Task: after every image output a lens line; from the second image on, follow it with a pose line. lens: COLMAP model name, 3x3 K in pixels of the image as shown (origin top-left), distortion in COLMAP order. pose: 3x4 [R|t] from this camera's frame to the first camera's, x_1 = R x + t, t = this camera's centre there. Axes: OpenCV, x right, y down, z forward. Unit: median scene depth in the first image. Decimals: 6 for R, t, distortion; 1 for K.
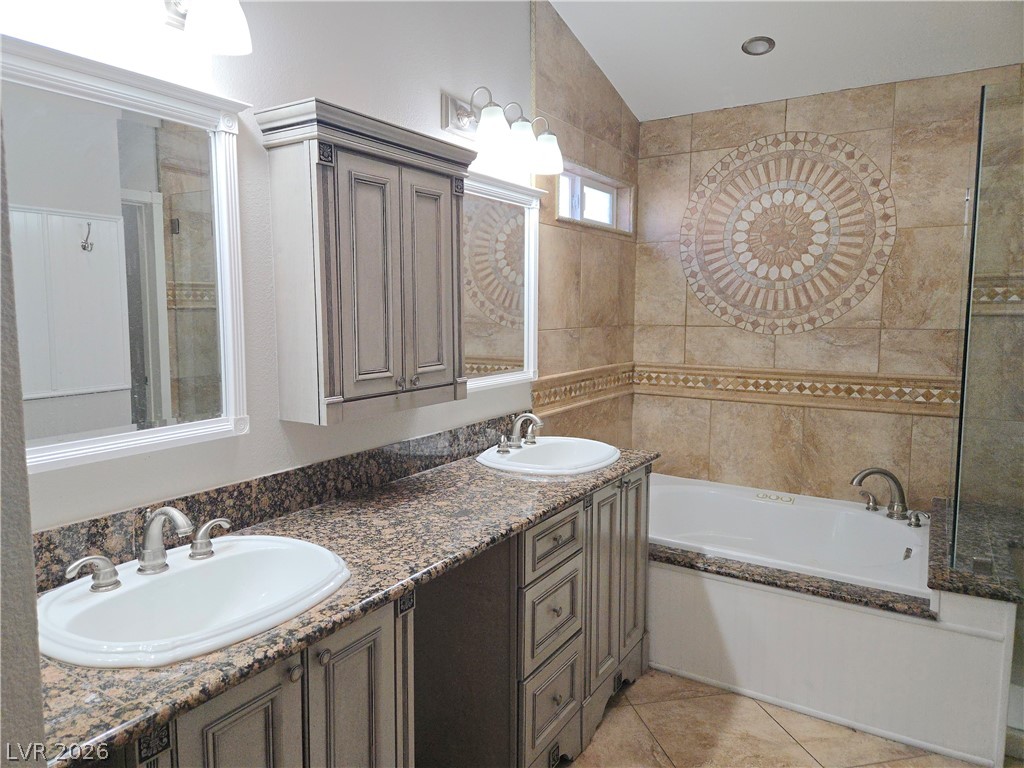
lens RADIAL K [[685.5, 0, 502.3], [0, 685.5, 373.8], [0, 0, 1]] dist [0.069934, -0.052055]
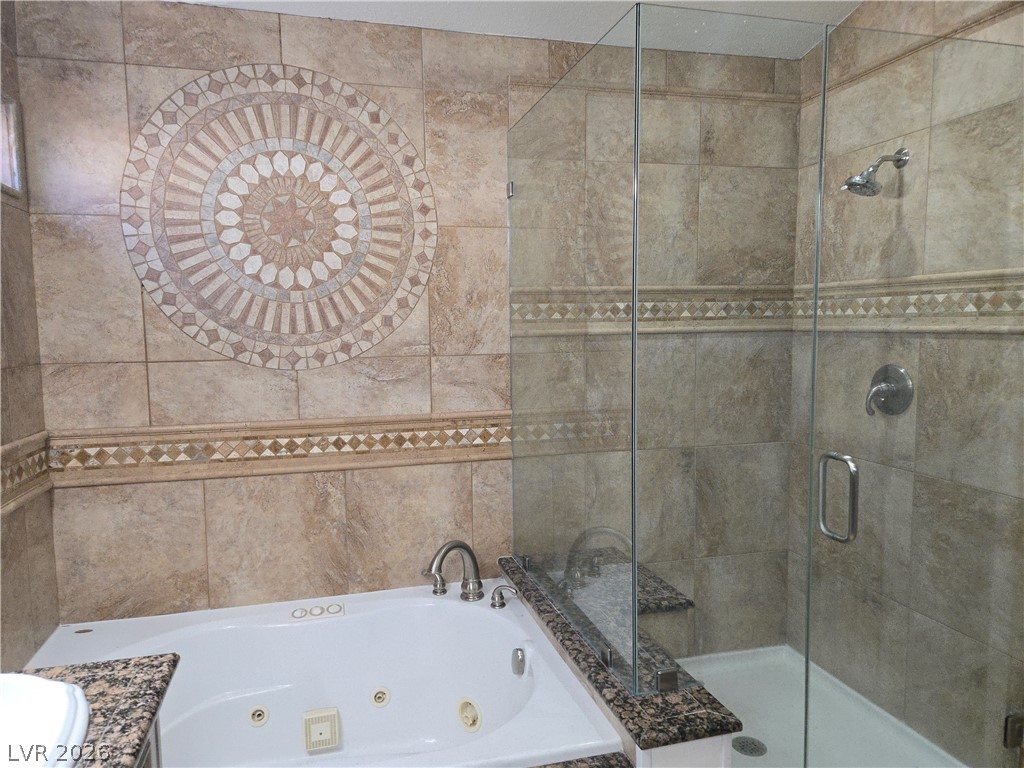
lens RADIAL K [[685.5, 0, 501.9], [0, 685.5, 391.3], [0, 0, 1]] dist [0.069934, -0.052055]
pose [[0.687871, -0.078960, 0.721525, 0.047302], [0.085693, 0.995948, 0.027296, -0.037893], [-0.720757, 0.043053, 0.691850, 0.402820]]
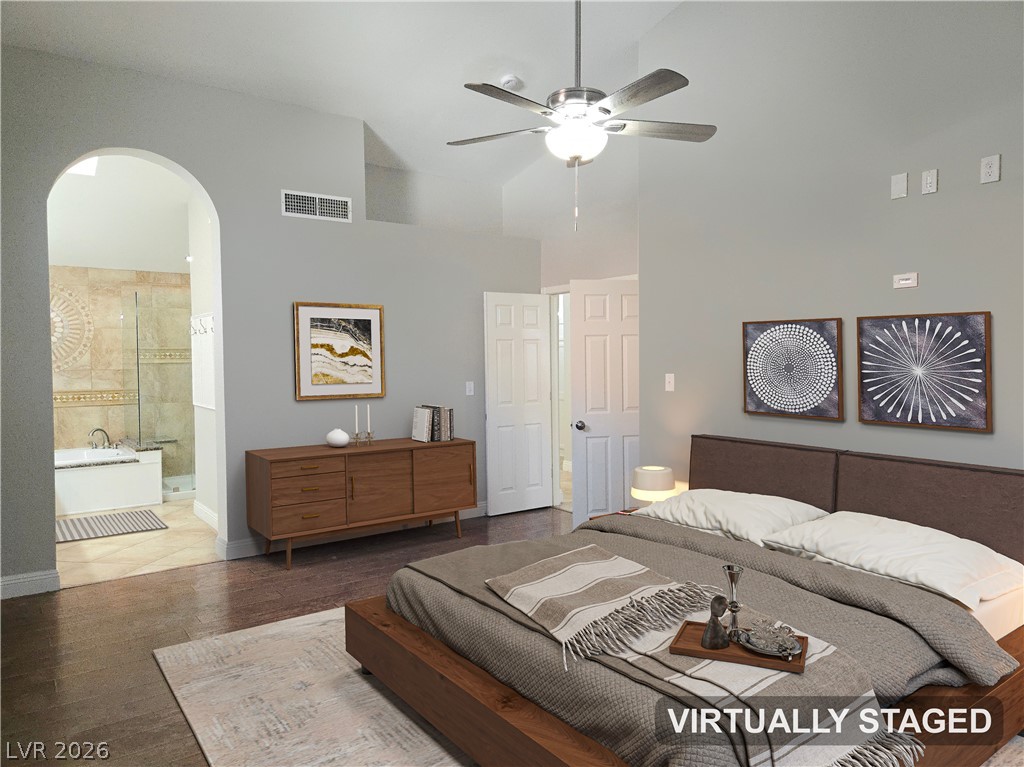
lens RADIAL K [[685.5, 0, 508.2], [0, 685.5, 380.5], [0, 0, 1]] dist [0.069934, -0.052055]
pose [[0.364528, -0.035444, 0.930518, -1.067011], [0.098835, 0.995104, -0.000815, 0.104591], [-0.925933, 0.092264, 0.366246, -1.086304]]
